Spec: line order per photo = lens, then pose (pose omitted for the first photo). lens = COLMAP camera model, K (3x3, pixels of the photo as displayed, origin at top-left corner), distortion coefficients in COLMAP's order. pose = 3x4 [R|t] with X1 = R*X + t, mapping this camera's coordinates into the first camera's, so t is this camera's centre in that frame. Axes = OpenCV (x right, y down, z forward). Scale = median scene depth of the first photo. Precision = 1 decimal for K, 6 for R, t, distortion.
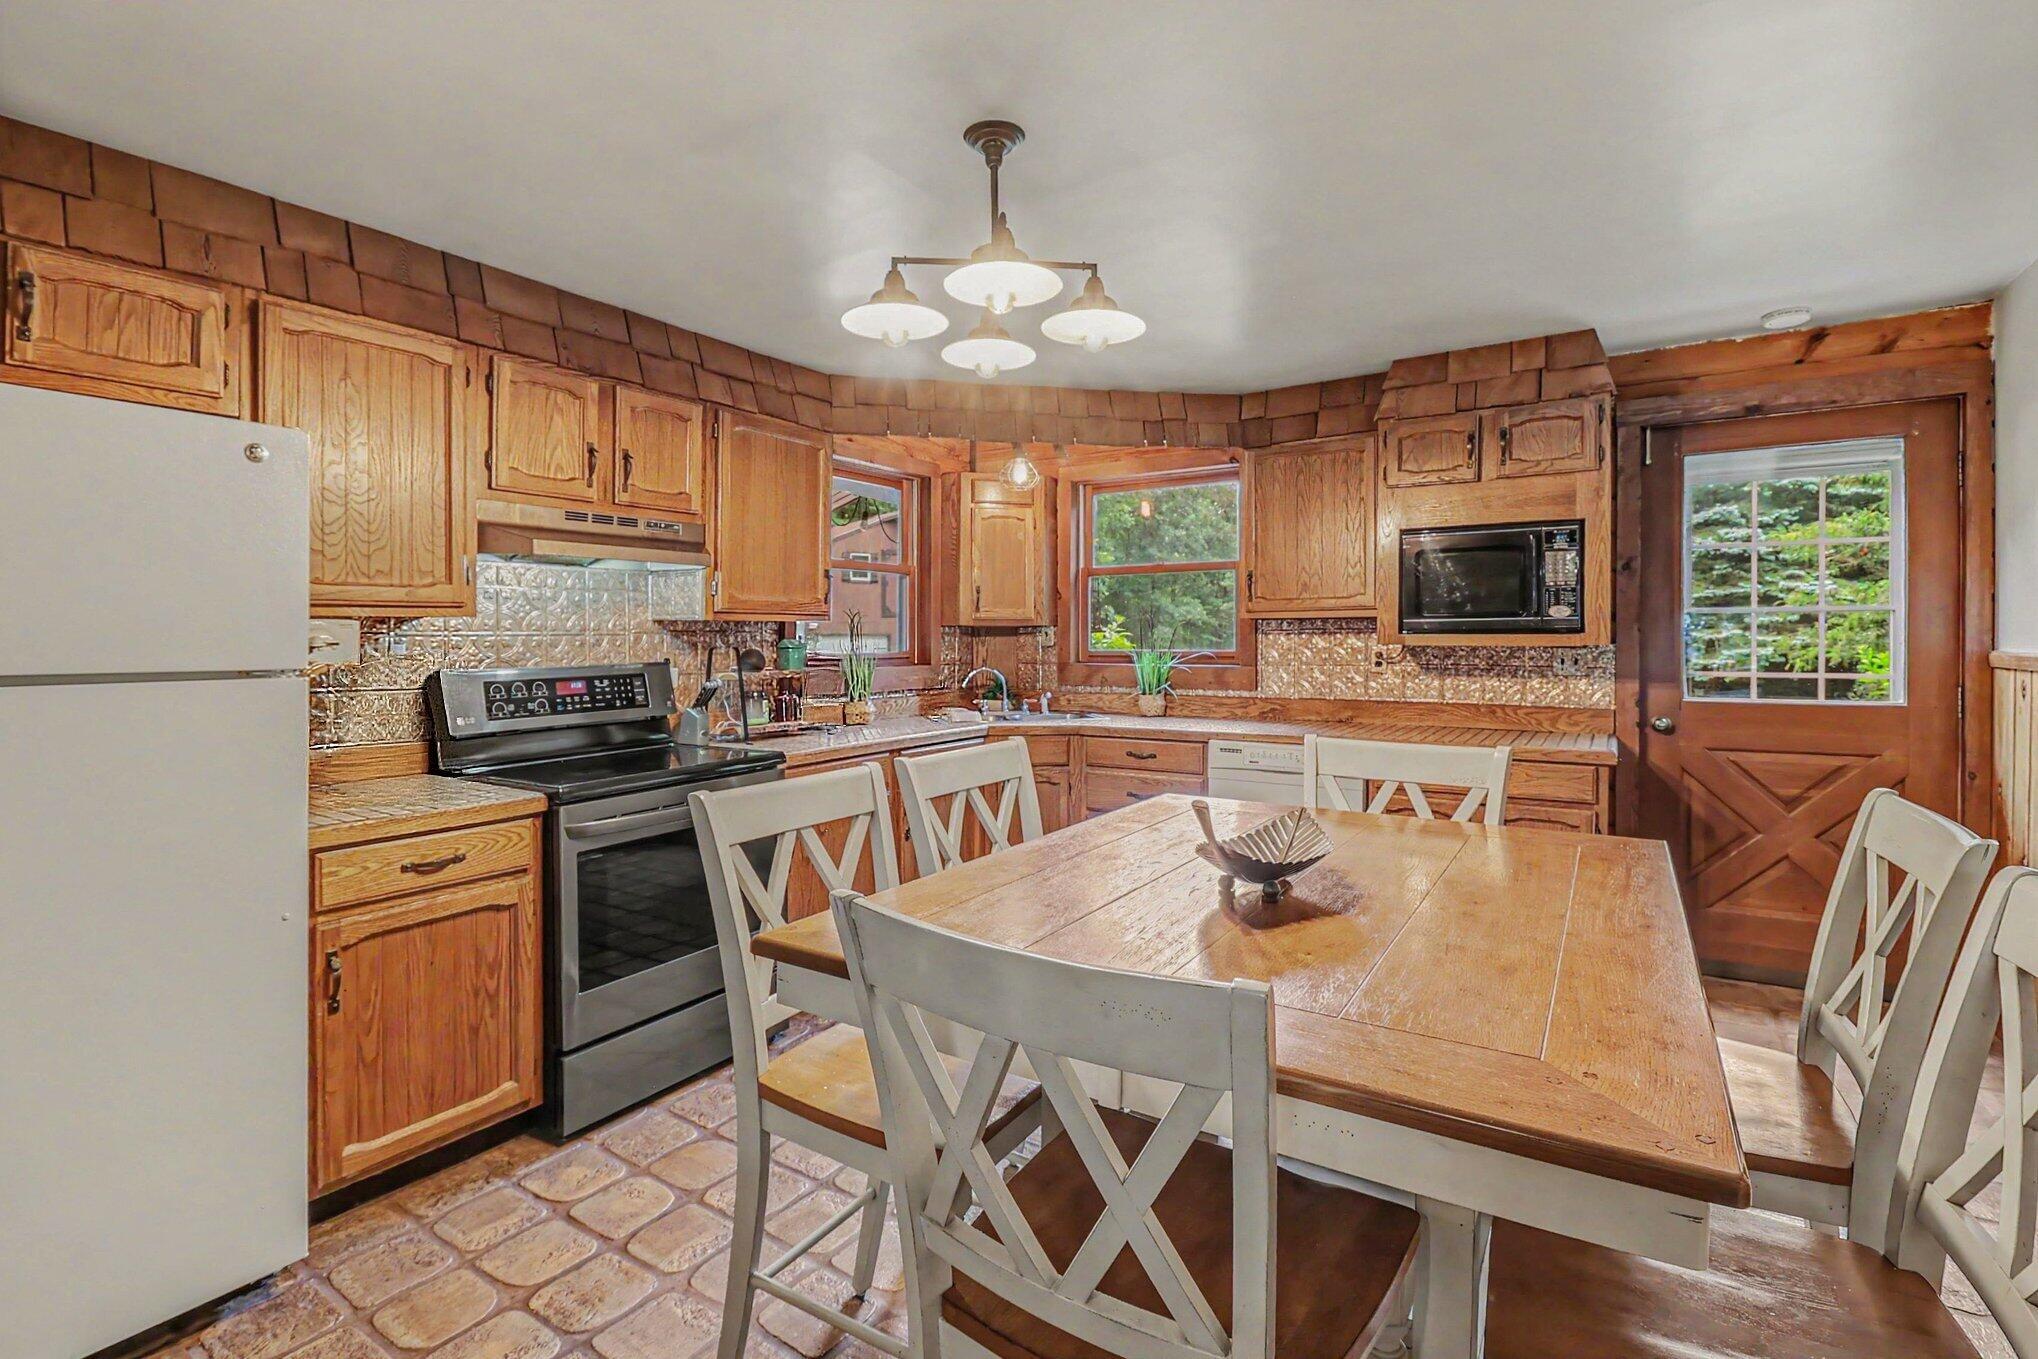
lens RADIAL K [[940.2, 0, 994.4], [0, 940.2, 650.6], [0, 0, 1]] dist [-0.011735, -0.006815]
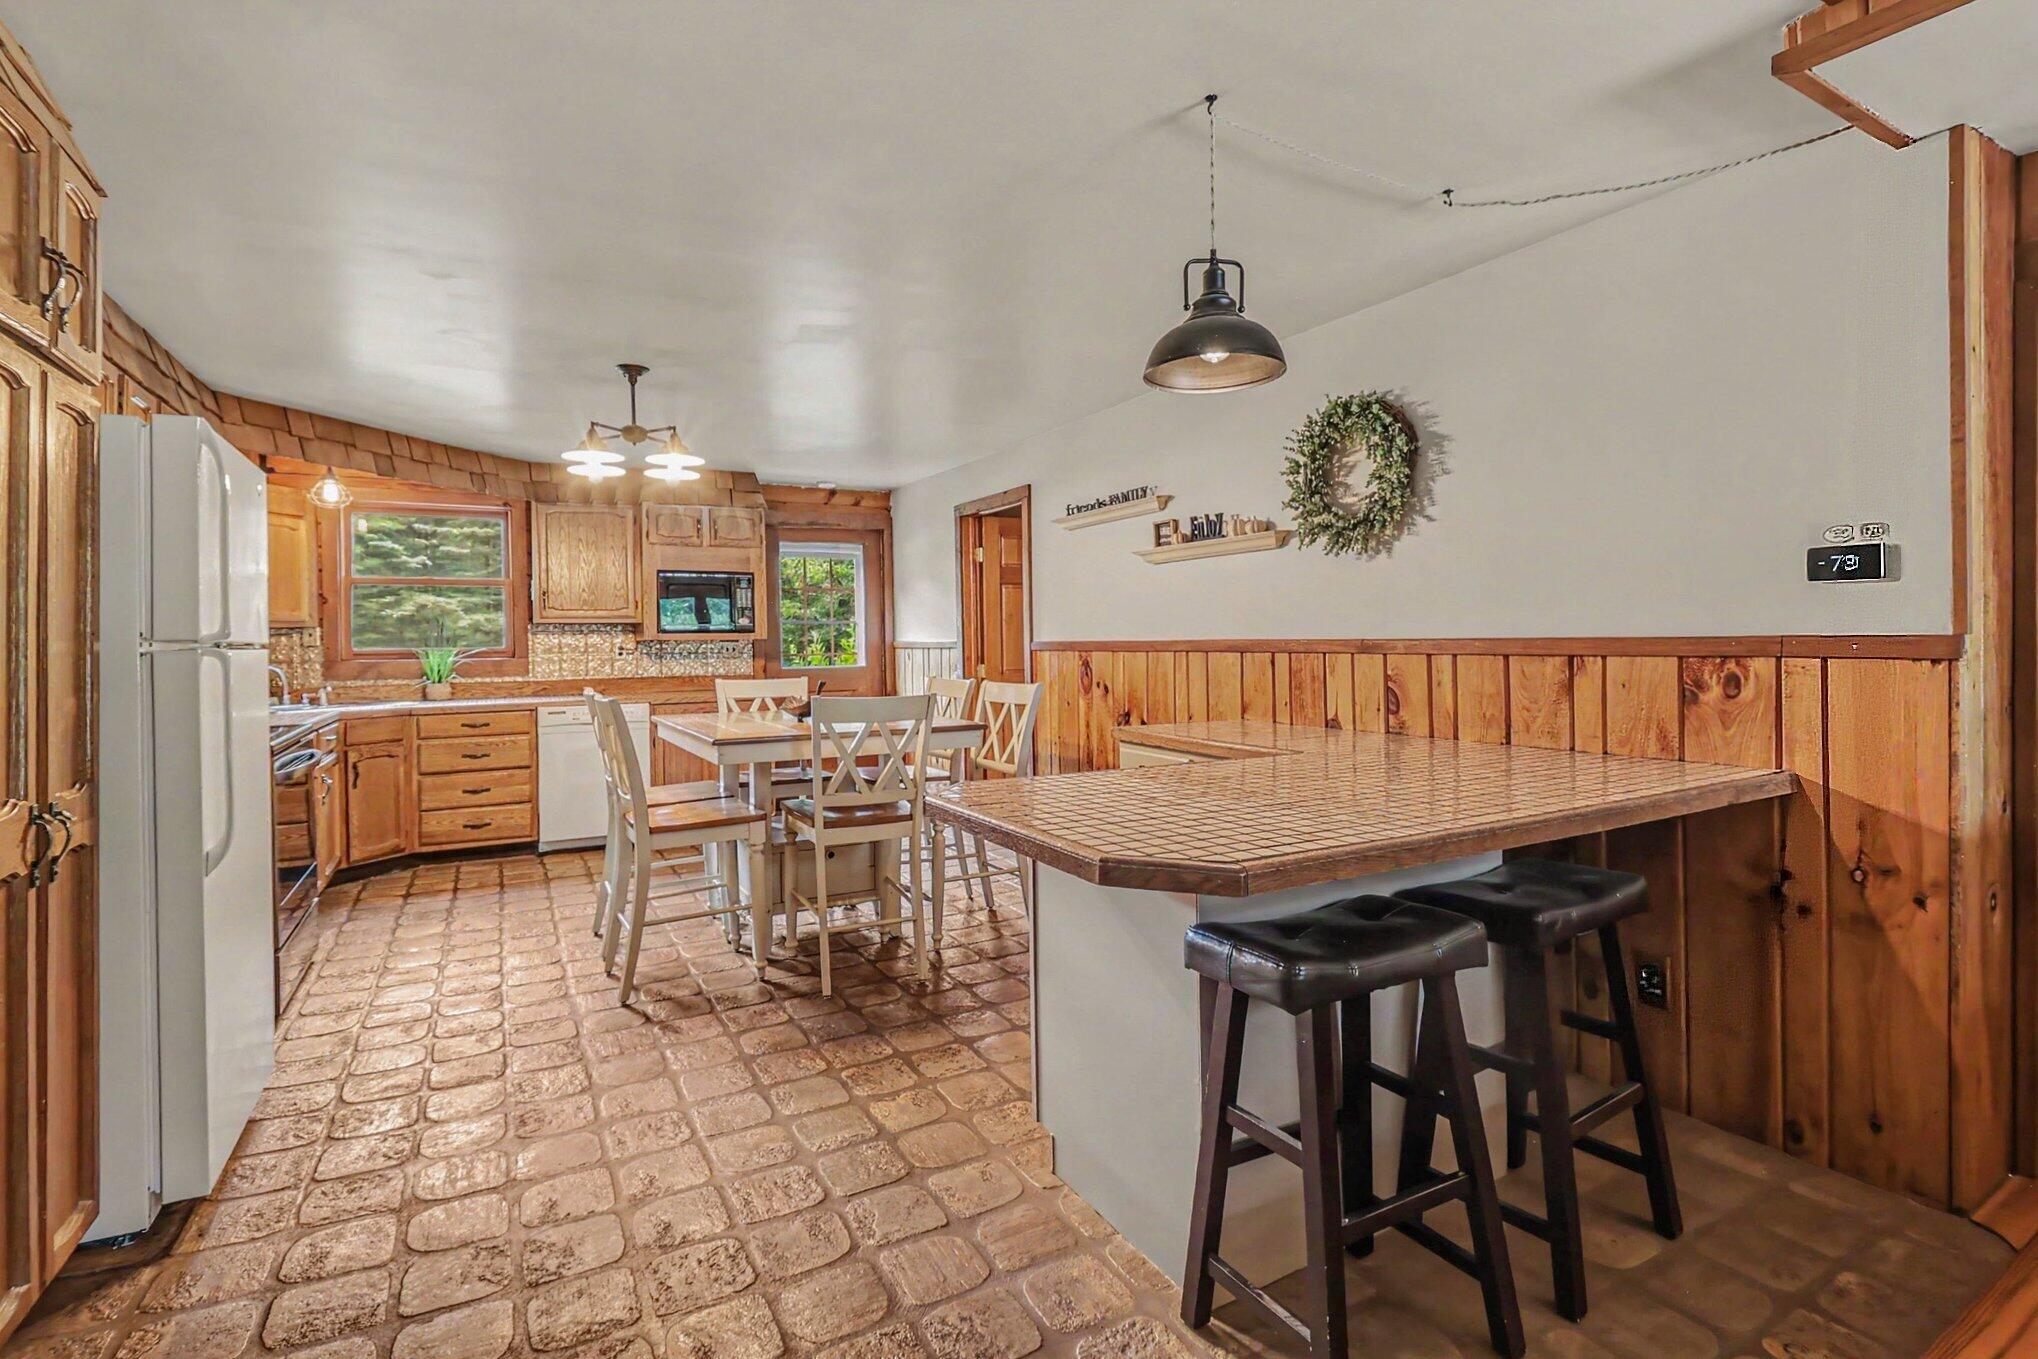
lens RADIAL K [[940.2, 0, 1019.0], [0, 940.2, 638.3], [0, 0, 1]] dist [-0.011735, -0.006815]
pose [[0.464654, 0.002770, 0.885488, -0.797219], [0.022571, 0.999633, -0.014971, 0.032665], [-0.885205, 0.026942, 0.464421, -0.355975]]
